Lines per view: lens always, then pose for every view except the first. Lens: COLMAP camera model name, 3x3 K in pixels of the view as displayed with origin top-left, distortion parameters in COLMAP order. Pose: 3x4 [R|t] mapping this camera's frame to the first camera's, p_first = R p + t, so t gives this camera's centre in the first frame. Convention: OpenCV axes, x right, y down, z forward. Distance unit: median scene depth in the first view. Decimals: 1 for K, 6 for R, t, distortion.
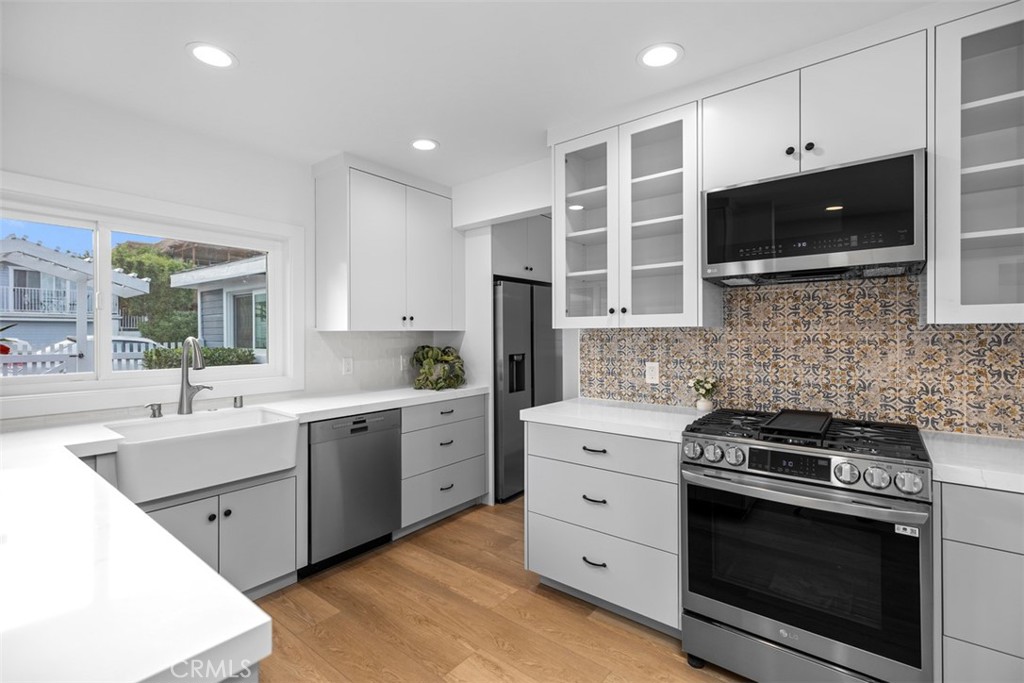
lens RADIAL K [[460.5, 0, 507.0], [0, 460.5, 335.5], [0, 0, 1]] dist [0.015932, -0.003574]
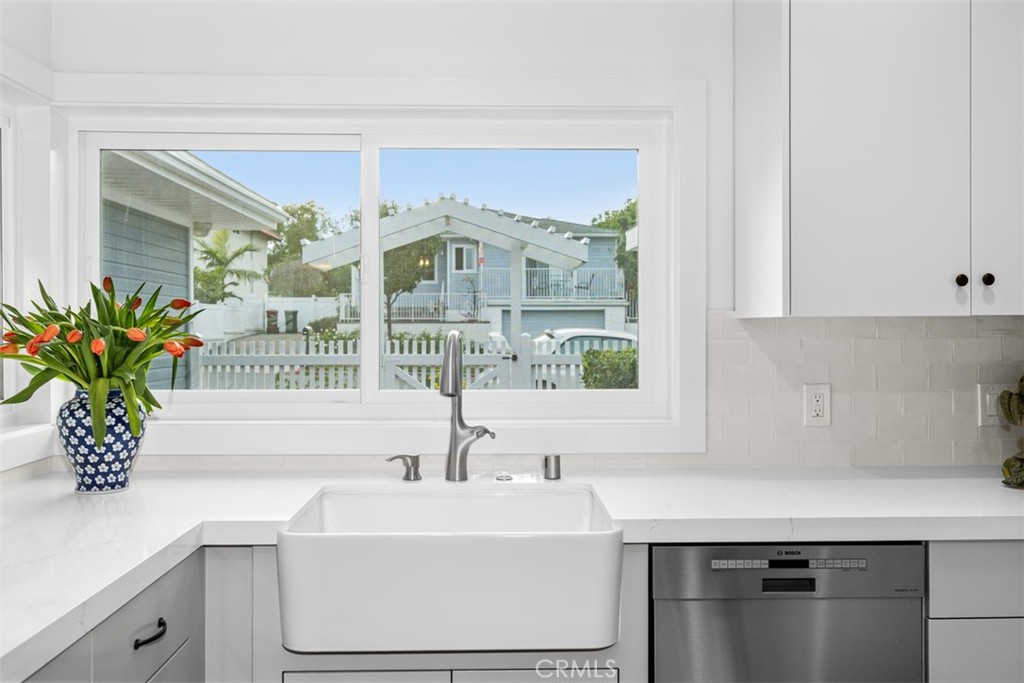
lens RADIAL K [[824.7, 0, 517.7], [0, 824.7, 325.4], [0, 0, 1]] dist [0.013556, 0.008414]
pose [[0.653227, -0.000970, -0.757162, 0.041709], [-0.003775, 0.999983, -0.004538, 0.001416], [0.757153, 0.005823, 0.653212, 0.447560]]
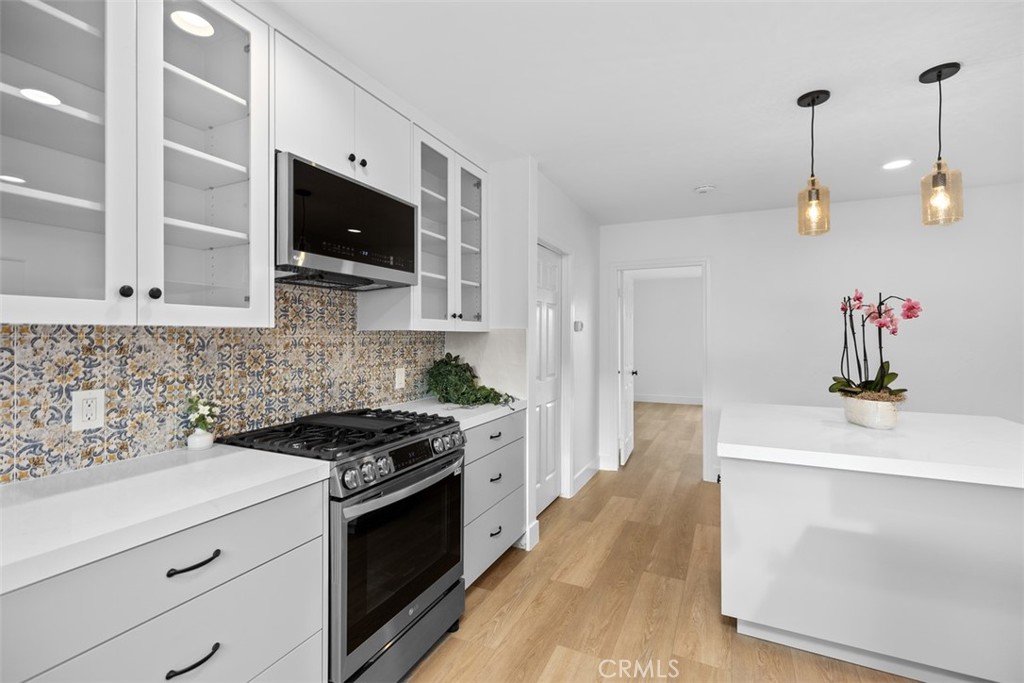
lens RADIAL K [[460.5, 0, 513.7], [0, 460.5, 339.2], [0, 0, 1]] dist [0.015932, -0.003574]
pose [[-0.231684, -0.005176, 0.972777, -0.351397], [0.000999, 0.999984, 0.005559, -0.004450], [-0.972790, 0.002259, -0.231676, 0.684422]]
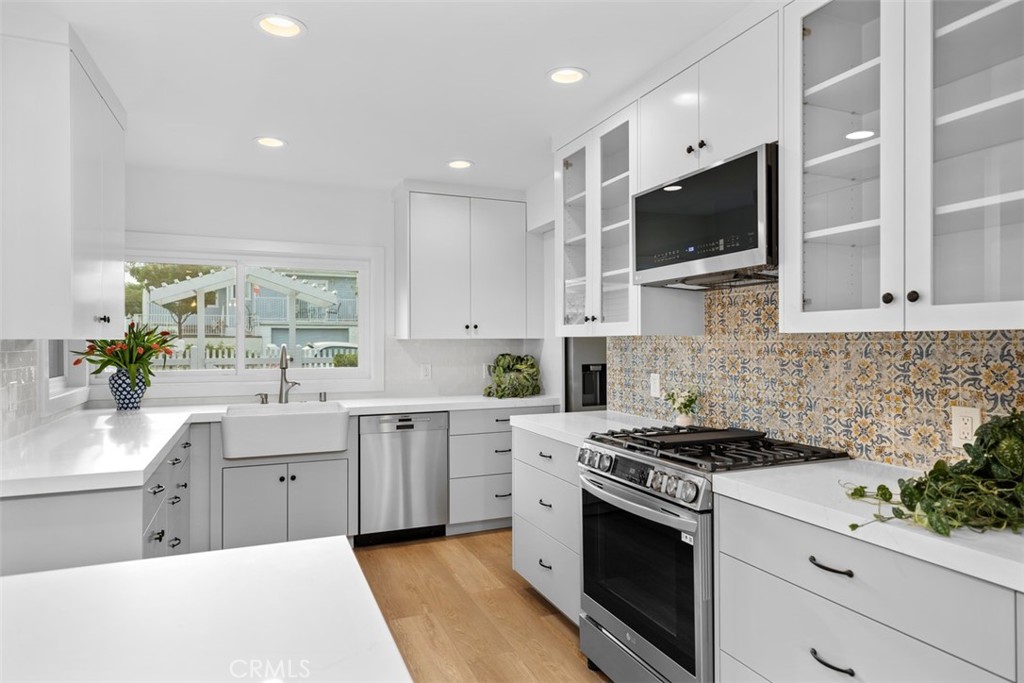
lens RADIAL K [[606.3, 0, 510.6], [0, 606.3, 342.2], [0, 0, 1]] dist [0.013407, 0.001717]
pose [[0.880161, 0.002303, -0.474669, 0.673875], [-0.002650, 0.999996, -0.000062, -0.003758], [0.474667, 0.001312, 0.880164, -0.201757]]
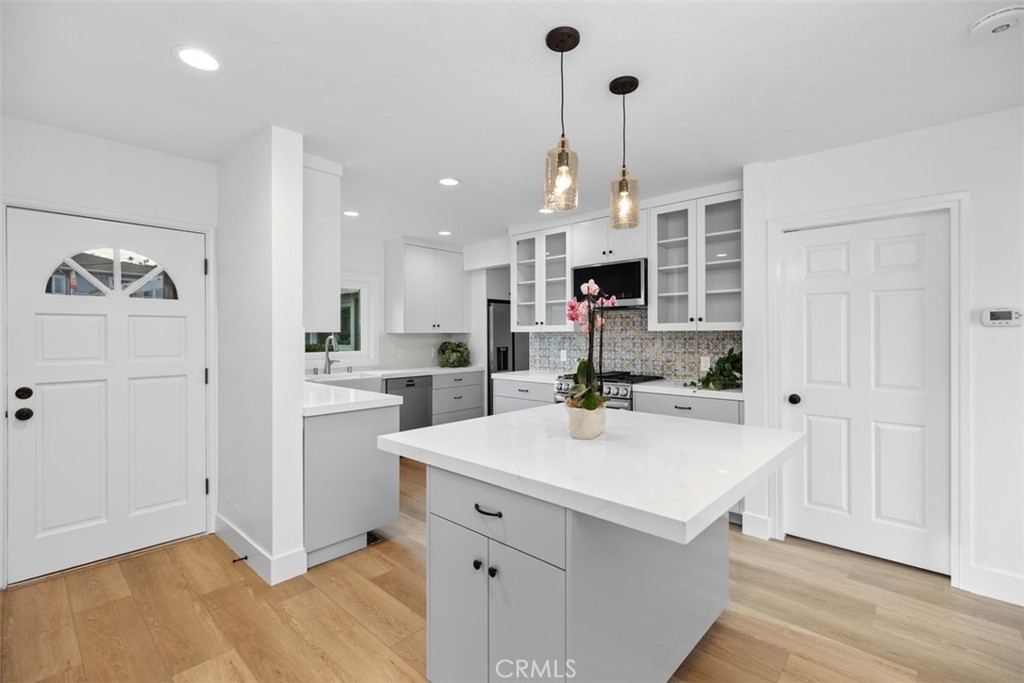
lens RADIAL K [[460.5, 0, 507.1], [0, 460.5, 338.0], [0, 0, 1]] dist [0.015932, -0.003574]
pose [[0.997495, 0.001724, -0.070713, 0.232736], [-0.001478, 0.999993, 0.003520, 0.002816], [0.070719, -0.003407, 0.997490, -0.951596]]
